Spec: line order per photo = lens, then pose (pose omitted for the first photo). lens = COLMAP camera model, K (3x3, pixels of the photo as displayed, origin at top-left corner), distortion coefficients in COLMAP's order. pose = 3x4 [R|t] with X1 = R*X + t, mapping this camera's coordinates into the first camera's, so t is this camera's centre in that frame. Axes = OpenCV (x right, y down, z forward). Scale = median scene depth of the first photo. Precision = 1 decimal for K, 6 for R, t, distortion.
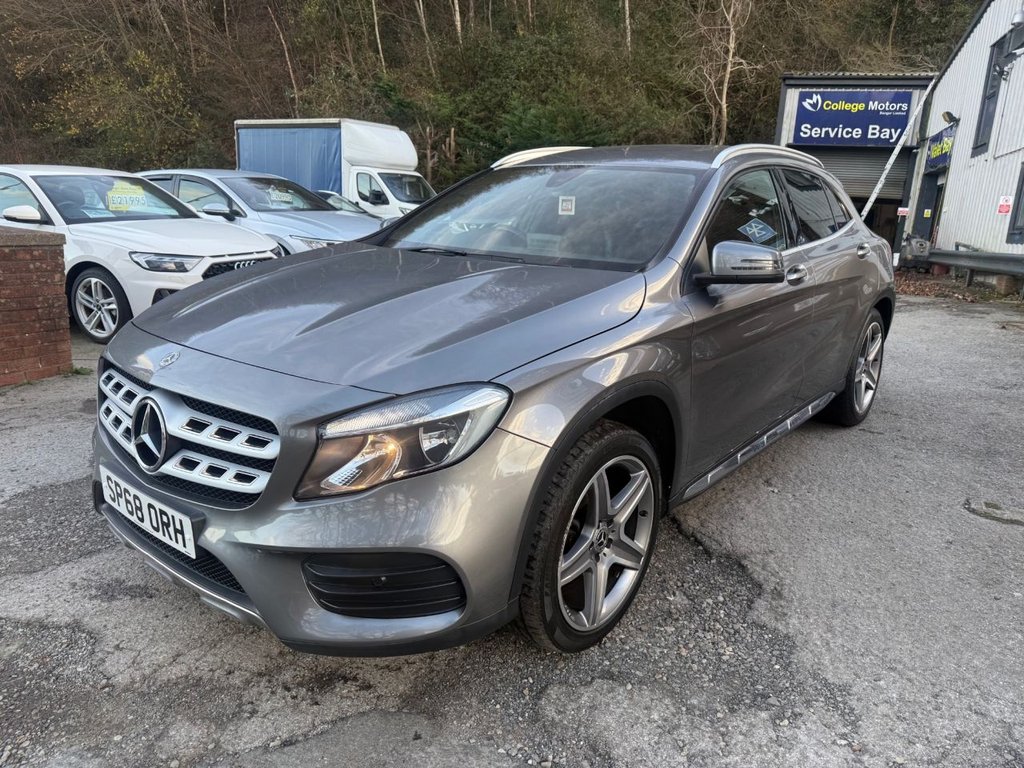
lens RADIAL K [[729.2, 0, 512.0], [0, 729.2, 384.0], [0, 0, 1]] dist [0.006194, -0.009726]
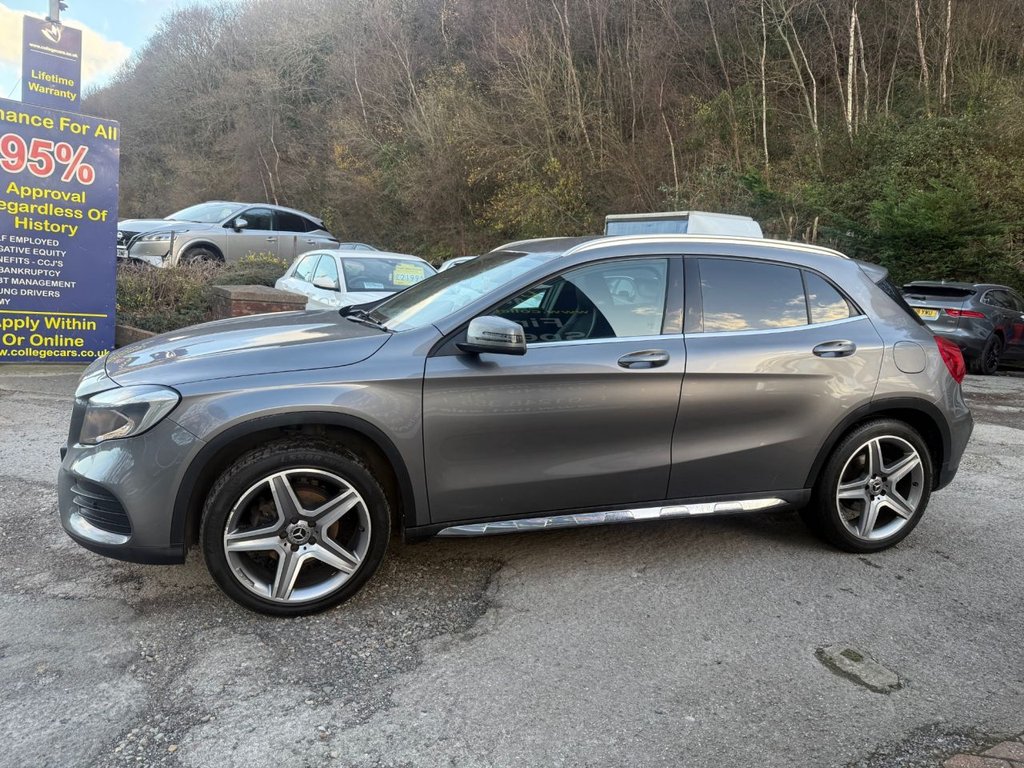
lens RADIAL K [[722.9, 0, 512.0], [0, 722.9, 384.0], [0, 0, 1]] dist [0.057591, -0.079544]
pose [[0.836290, 0.108895, -0.537365, 0.420232], [-0.169779, 0.983339, -0.064952, -0.009678], [0.521339, 0.145552, 0.840845, 0.030348]]
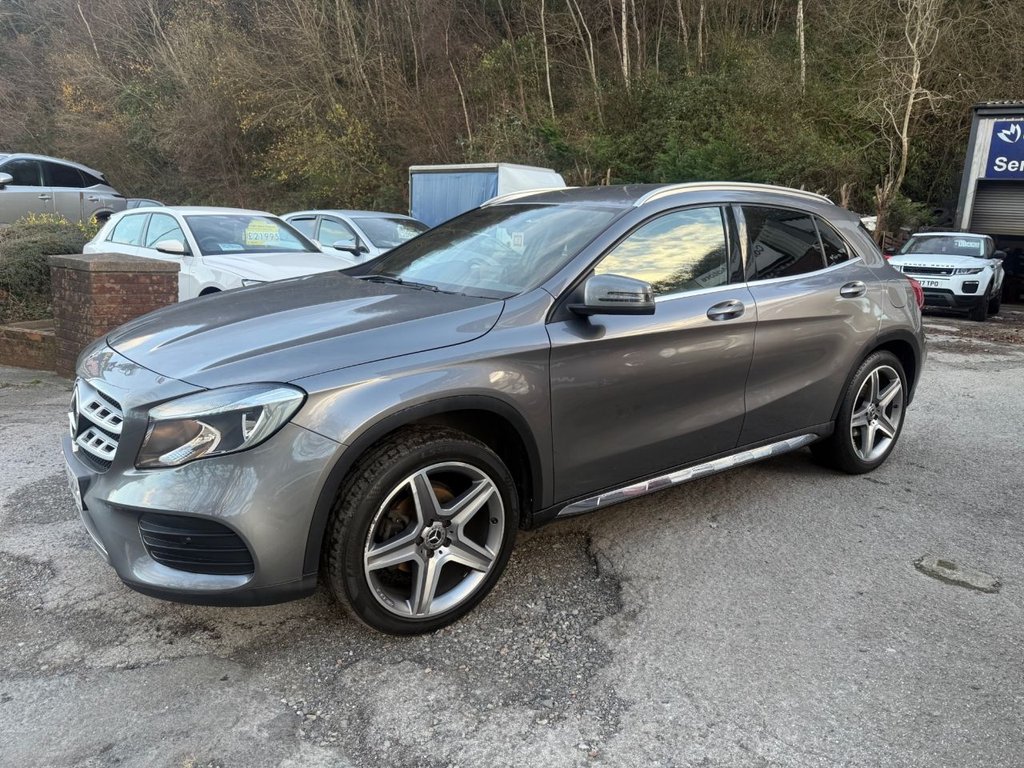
lens RADIAL K [[722.9, 0, 512.0], [0, 722.9, 384.0], [0, 0, 1]] dist [0.057591, -0.079544]
pose [[0.968428, 0.053023, -0.243591, 0.190662], [-0.065084, 0.997007, -0.041727, 0.007328], [0.240650, 0.056263, 0.968980, -0.022532]]
